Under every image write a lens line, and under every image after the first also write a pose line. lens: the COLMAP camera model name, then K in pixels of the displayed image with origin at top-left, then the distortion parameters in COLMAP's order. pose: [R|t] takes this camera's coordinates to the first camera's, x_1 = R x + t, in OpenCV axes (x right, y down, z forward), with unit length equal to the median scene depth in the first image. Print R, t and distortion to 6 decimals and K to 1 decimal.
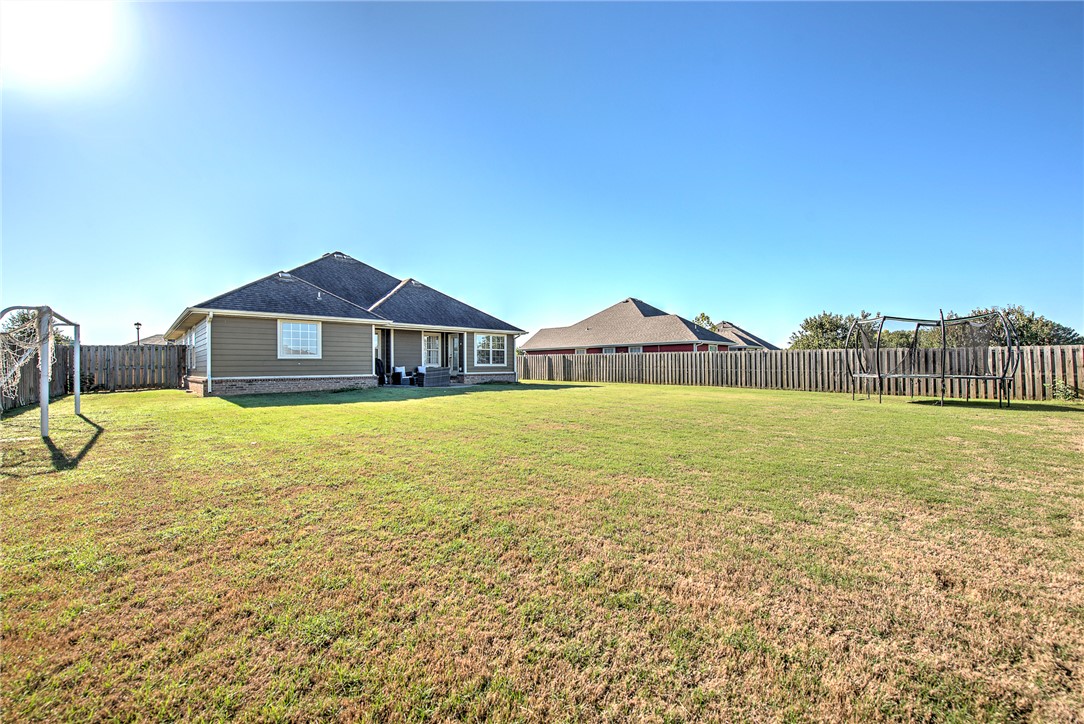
lens RADIAL K [[437.3, 0, 542.1], [0, 437.3, 359.8], [0, 0, 1]] dist [0.000370, -0.000136]
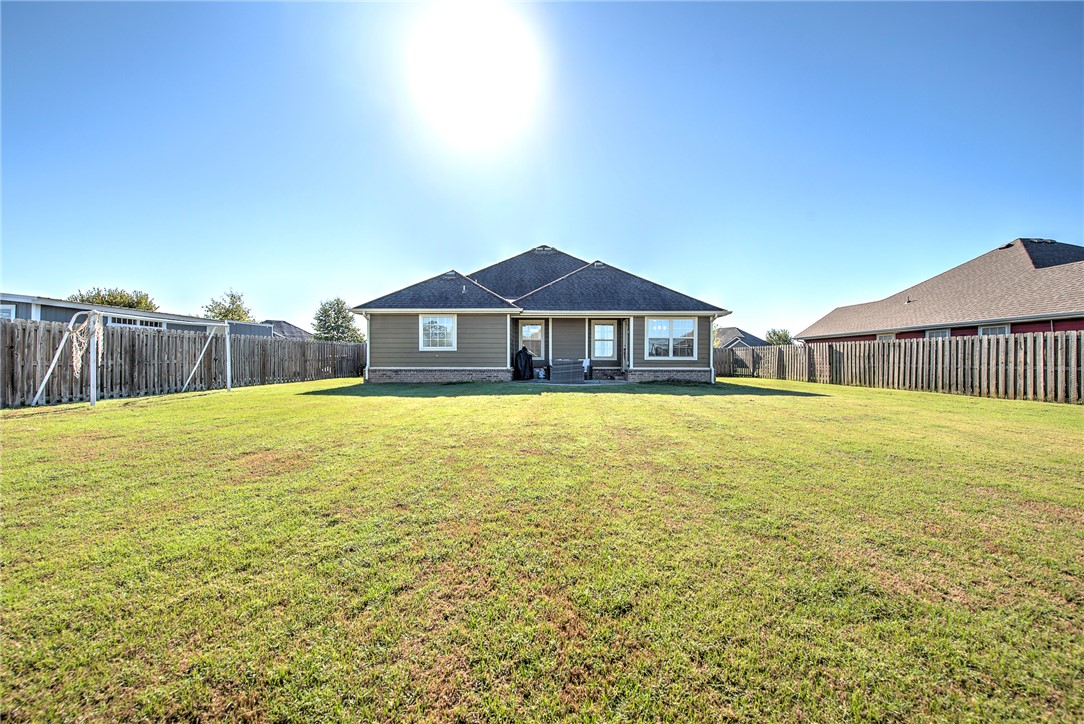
lens RADIAL K [[437.3, 0, 541.8], [0, 437.3, 360.6], [0, 0, 1]] dist [0.000370, -0.000136]
pose [[0.720335, 0.007559, -0.693585, 0.248187], [0.002721, 0.999902, 0.013723, 0.005095], [0.693621, -0.011772, 0.720244, 0.299294]]
